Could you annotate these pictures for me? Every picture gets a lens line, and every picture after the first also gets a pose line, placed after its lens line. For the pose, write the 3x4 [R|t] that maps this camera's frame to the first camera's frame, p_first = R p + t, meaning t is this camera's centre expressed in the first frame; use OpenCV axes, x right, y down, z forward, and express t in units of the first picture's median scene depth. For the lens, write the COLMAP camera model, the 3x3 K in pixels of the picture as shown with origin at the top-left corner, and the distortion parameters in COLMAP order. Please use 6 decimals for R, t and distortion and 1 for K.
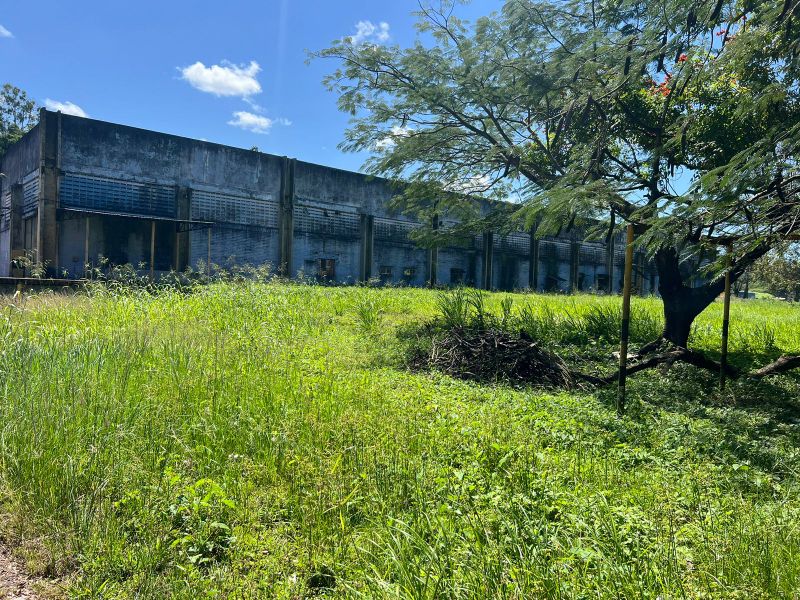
lens RADIAL K [[603.5, 0, 395.2], [0, 603.5, 298.5], [0, 0, 1]] dist [0.022437, -0.005736]
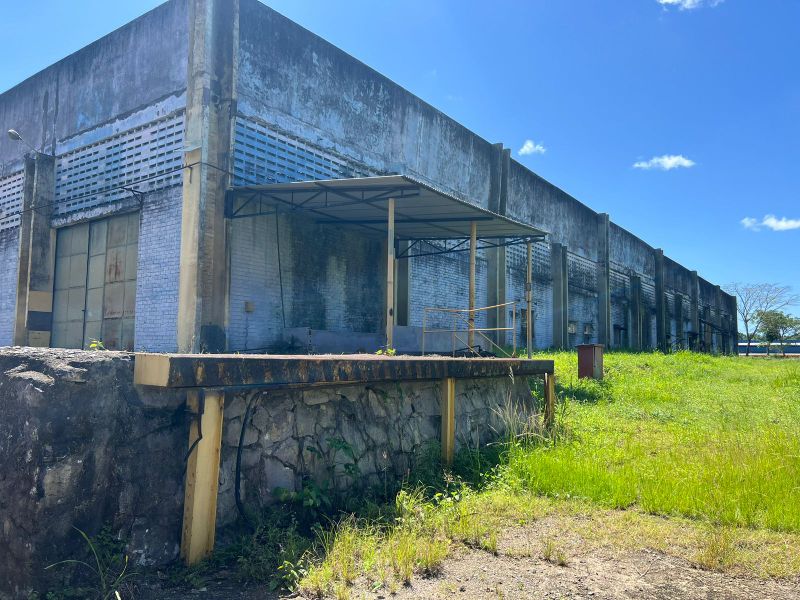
lens RADIAL K [[603.5, 0, 404.3], [0, 603.5, 303.8], [0, 0, 1]] dist [0.022437, -0.005736]
pose [[0.970167, 0.000274, 0.242439, -0.489577], [0.021612, 0.995920, -0.087609, -0.024427], [-0.241474, 0.090235, 0.966203, 0.509047]]
